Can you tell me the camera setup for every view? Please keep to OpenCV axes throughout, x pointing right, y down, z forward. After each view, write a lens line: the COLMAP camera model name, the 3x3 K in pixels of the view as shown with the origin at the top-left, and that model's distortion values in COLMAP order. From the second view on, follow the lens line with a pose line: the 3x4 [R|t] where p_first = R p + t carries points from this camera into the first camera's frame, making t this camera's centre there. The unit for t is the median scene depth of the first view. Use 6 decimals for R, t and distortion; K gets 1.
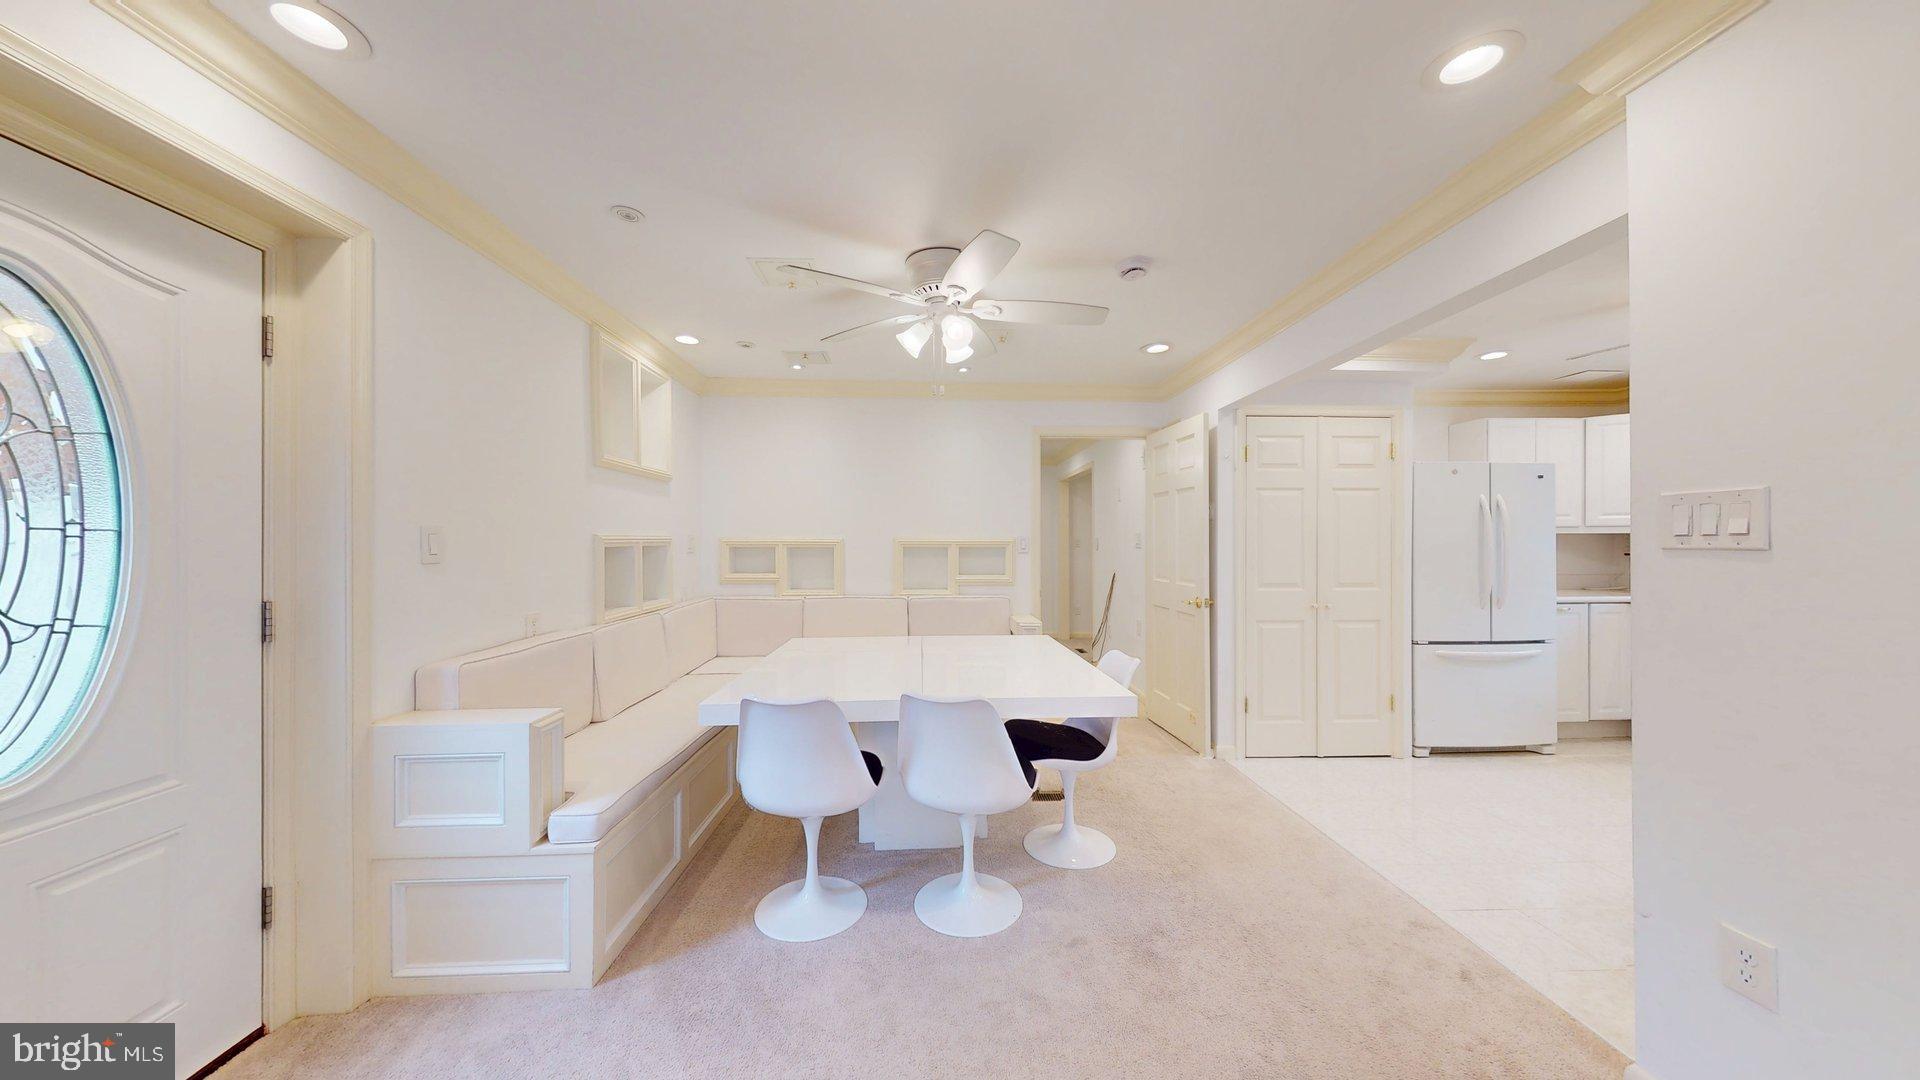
lens RADIAL K [[606.0, 0, 958.5], [0, 606.0, 541.6], [0, 0, 1]] dist [0.000513, -0.000044]
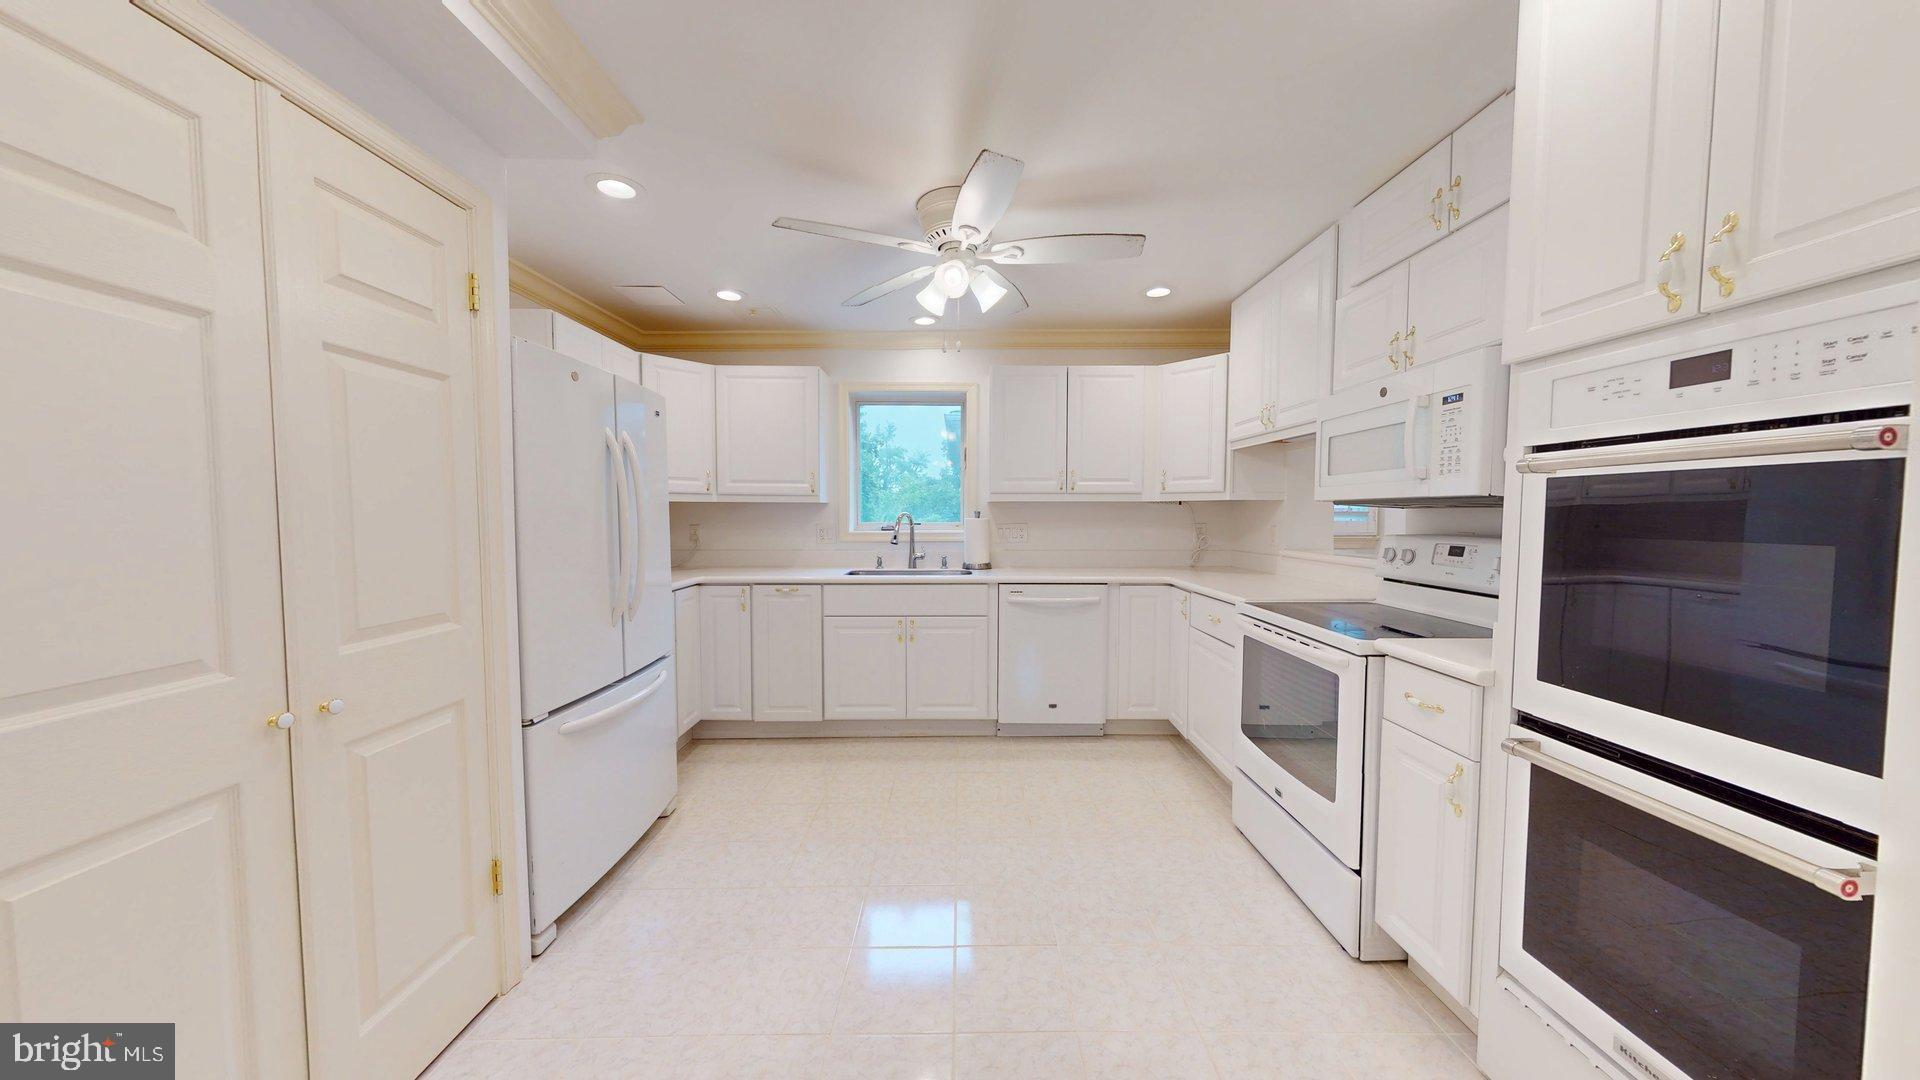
lens RADIAL K [[606.0, 0, 958.5], [0, 606.0, 541.6], [0, 0, 1]] dist [0.000513, -0.000044]
pose [[0.045146, -0.046867, 0.997880, 0.416059], [0.001064, 0.998901, 0.046867, 0.003252], [-0.998980, -0.001054, 0.045146, 0.887394]]
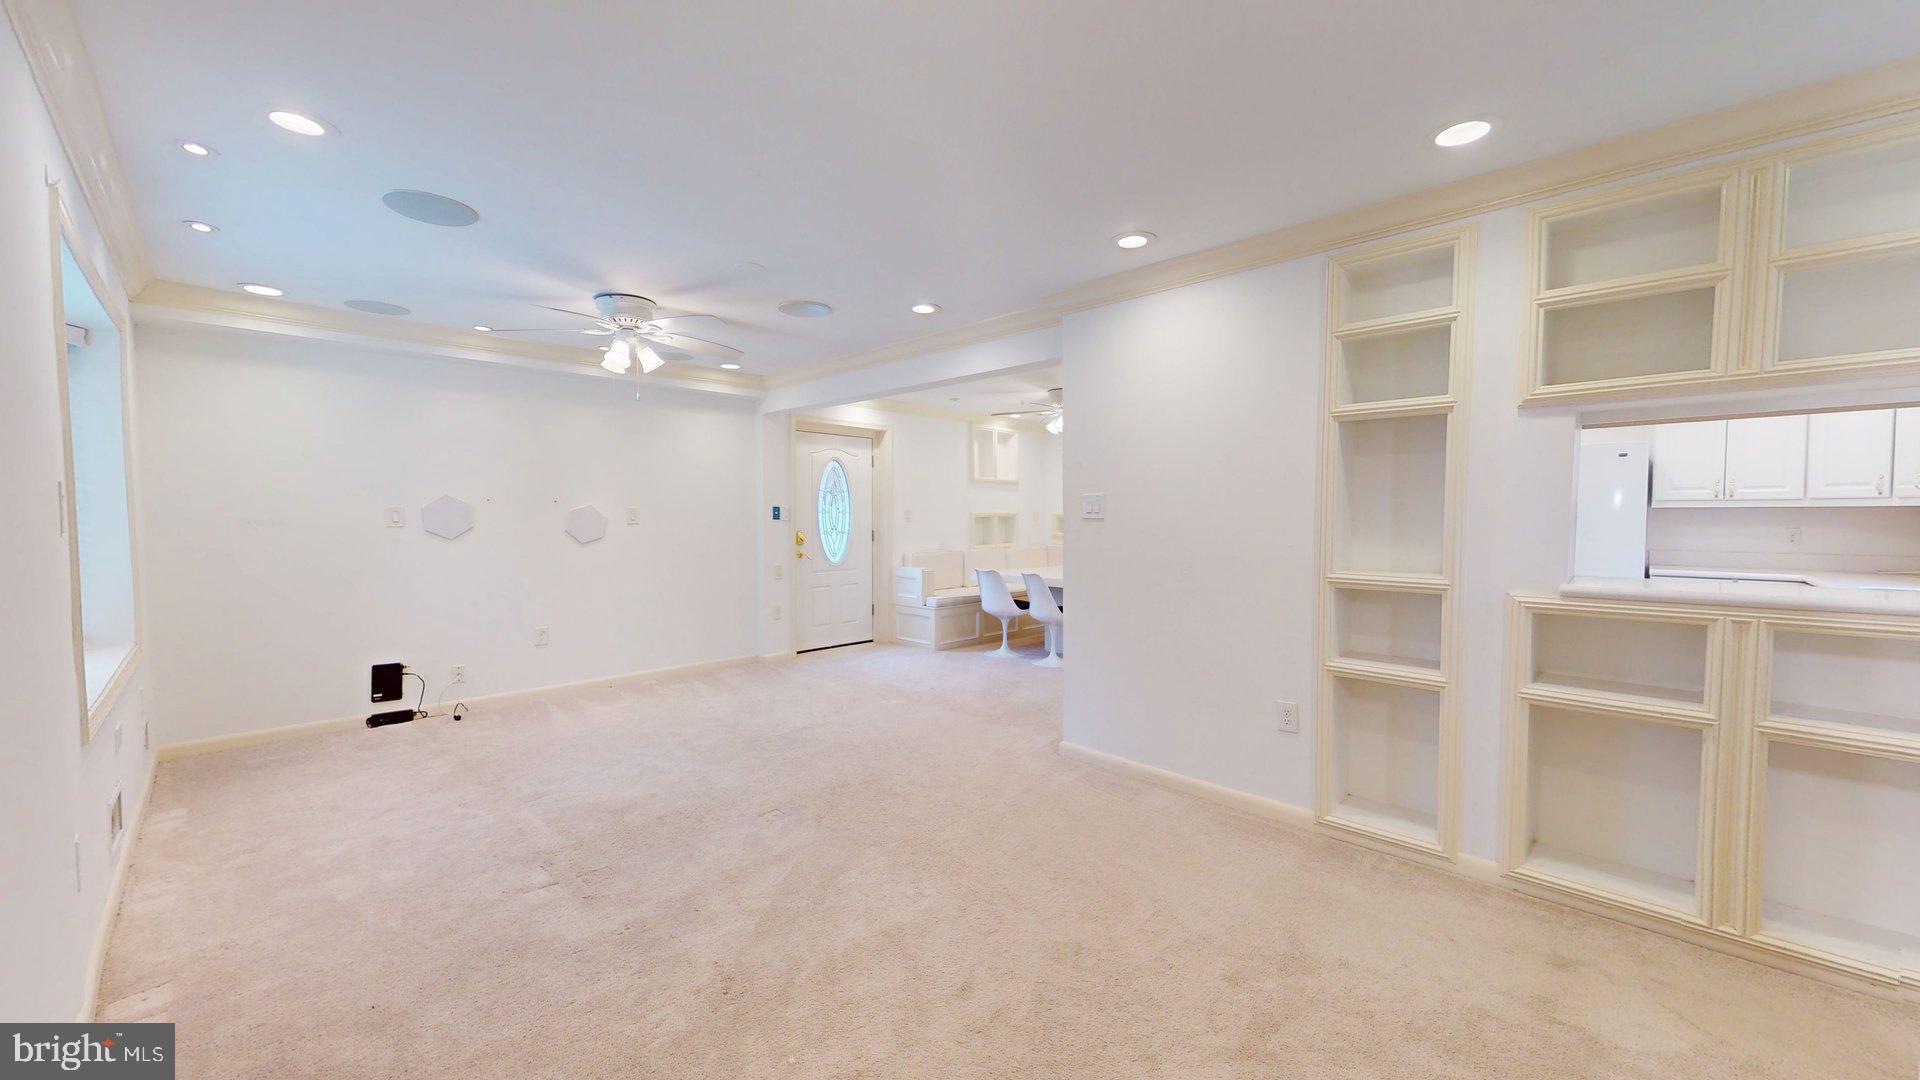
lens RADIAL K [[709.4, 0, 955.2], [0, 709.4, 540.9], [0, 0, 1]] dist [0.006735, -0.000075]
pose [[0.683654, 0.028459, -0.729251, 1.527900], [-0.000145, 0.999245, 0.038860, -0.005615], [0.729806, -0.026461, 0.683141, -1.035560]]
